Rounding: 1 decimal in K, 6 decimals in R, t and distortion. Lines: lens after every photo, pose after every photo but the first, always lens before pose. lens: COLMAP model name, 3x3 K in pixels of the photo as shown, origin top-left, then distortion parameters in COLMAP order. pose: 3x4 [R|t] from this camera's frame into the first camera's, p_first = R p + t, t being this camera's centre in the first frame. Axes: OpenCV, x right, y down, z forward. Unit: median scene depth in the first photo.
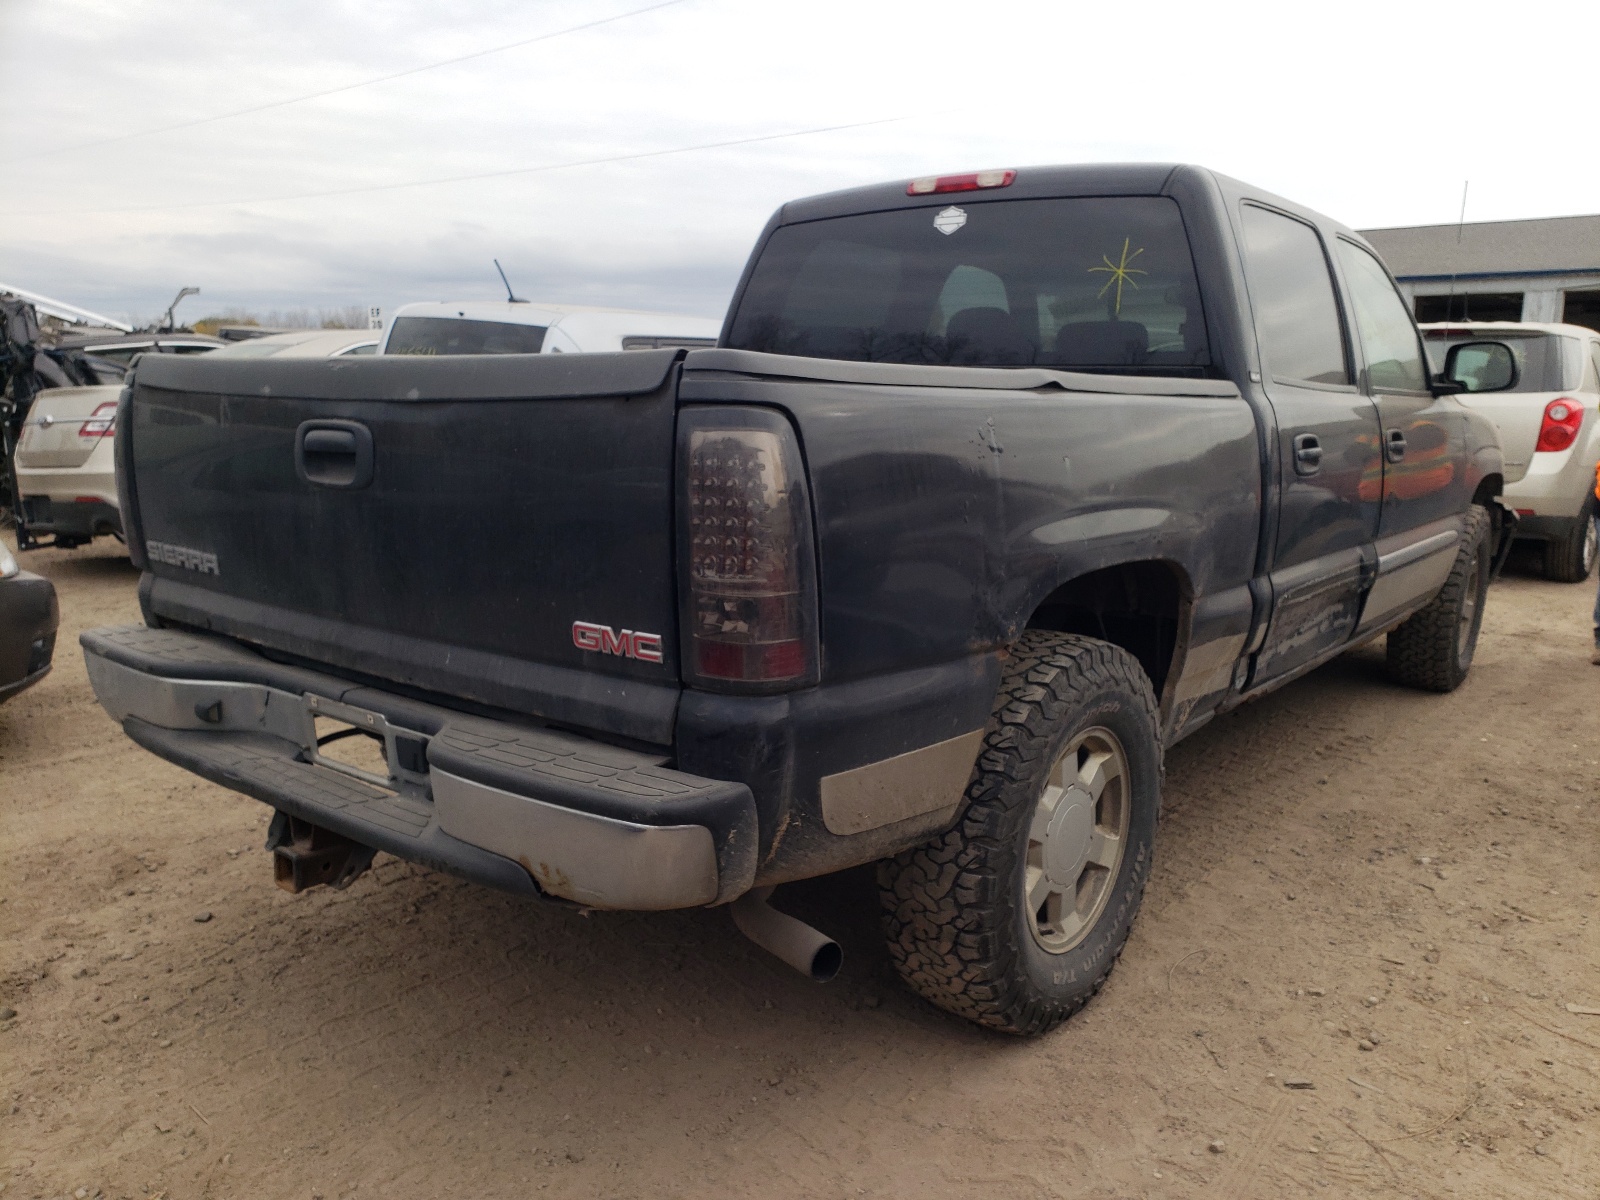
lens RADIAL K [[1233.9, 0, 800.0], [0, 1233.9, 600.0], [0, 0, 1]] dist [0.043611, 0.000534]
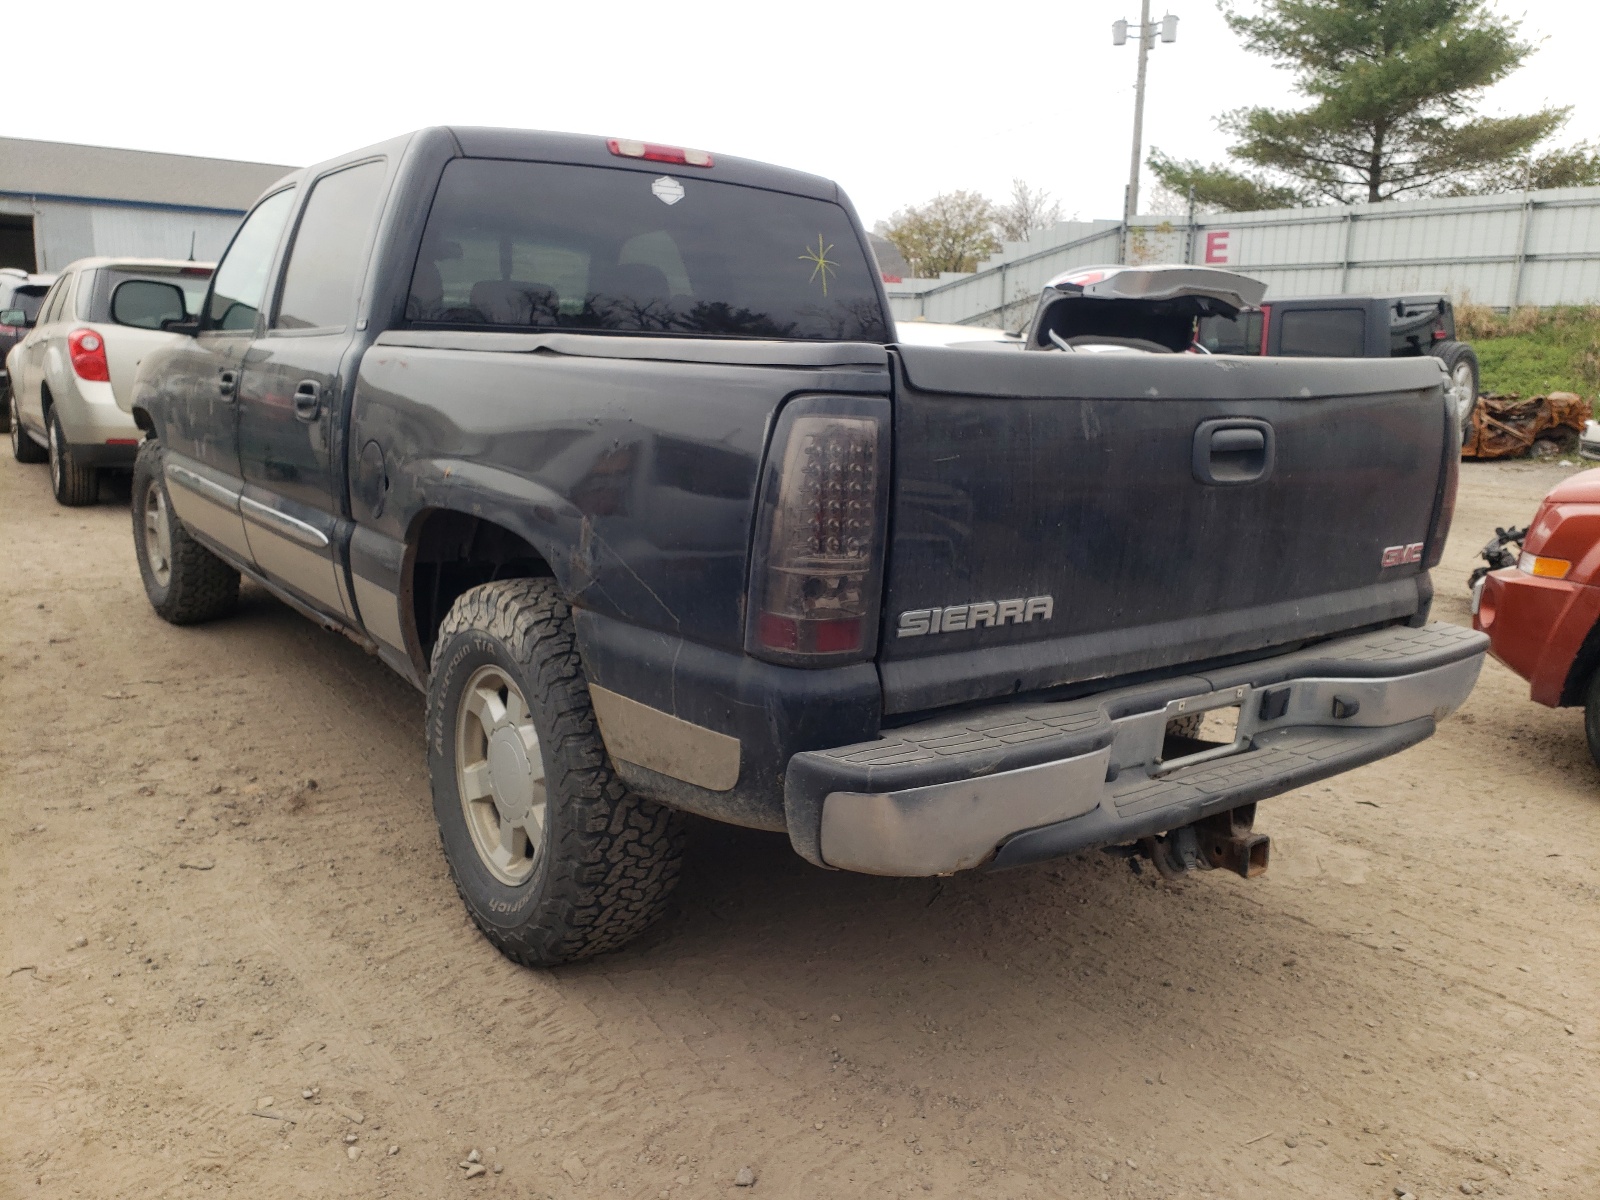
lens RADIAL K [[1235.7, 0, 798.9], [0, 1235.7, 567.1], [0, 0, 1]] dist [0.037302, 0.000161]
pose [[0.264402, -0.175056, 0.948392, -1.351825], [0.137325, 0.980201, 0.142643, -0.203058], [-0.954585, 0.092523, 0.283207, 0.975861]]
